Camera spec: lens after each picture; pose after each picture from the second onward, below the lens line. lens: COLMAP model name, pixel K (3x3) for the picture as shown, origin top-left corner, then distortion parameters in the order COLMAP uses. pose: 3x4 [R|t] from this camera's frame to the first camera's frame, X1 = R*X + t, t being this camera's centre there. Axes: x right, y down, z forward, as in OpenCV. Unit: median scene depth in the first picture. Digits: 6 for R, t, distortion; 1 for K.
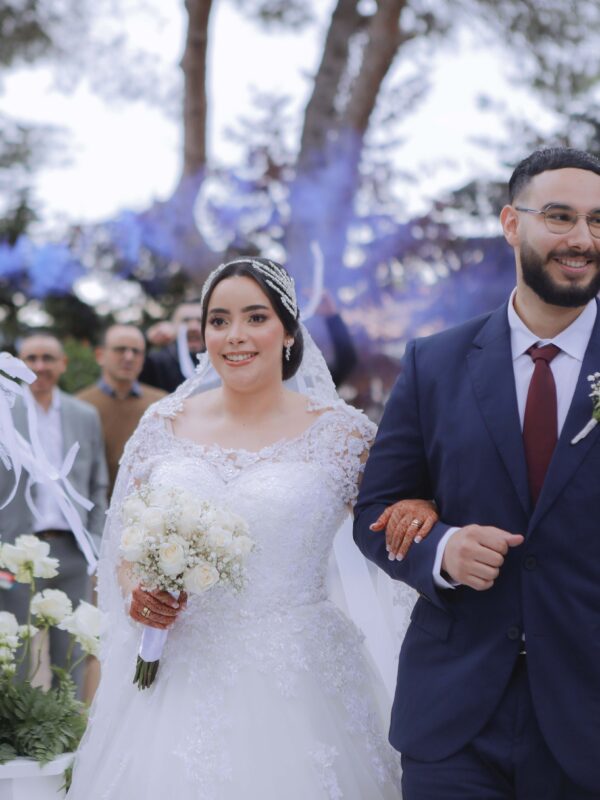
lens RADIAL K [[1565.1, 0, 300.0], [0, 1565.1, 400.0], [0, 0, 1]] dist [0.059368, 0.345643]
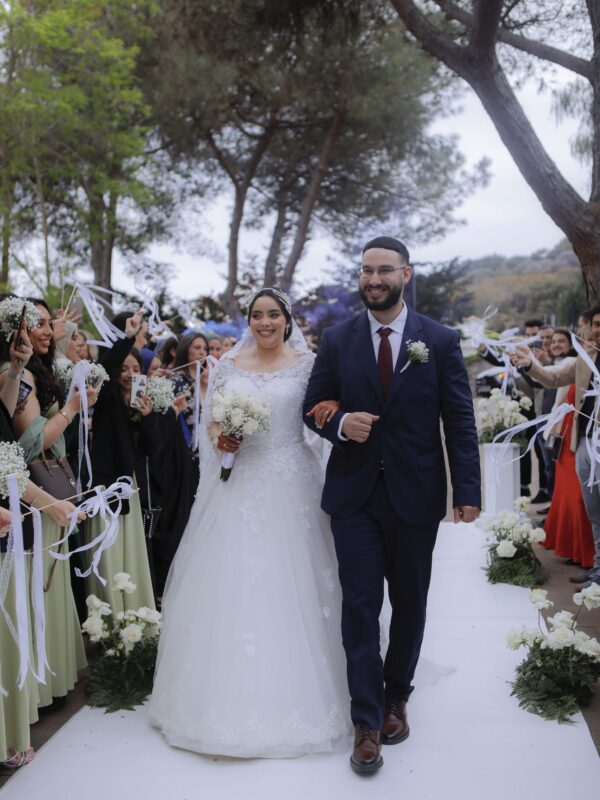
lens RADIAL K [[1289.2, 0, 300.0], [0, 1289.2, 400.0], [0, 0, 1]] dist [0.016215, 0.005589]
pose [[0.996593, -0.002605, -0.082432, 0.184470], [0.009096, 0.996875, 0.078465, -0.082628], [0.081970, -0.078948, 0.993503, -0.926577]]
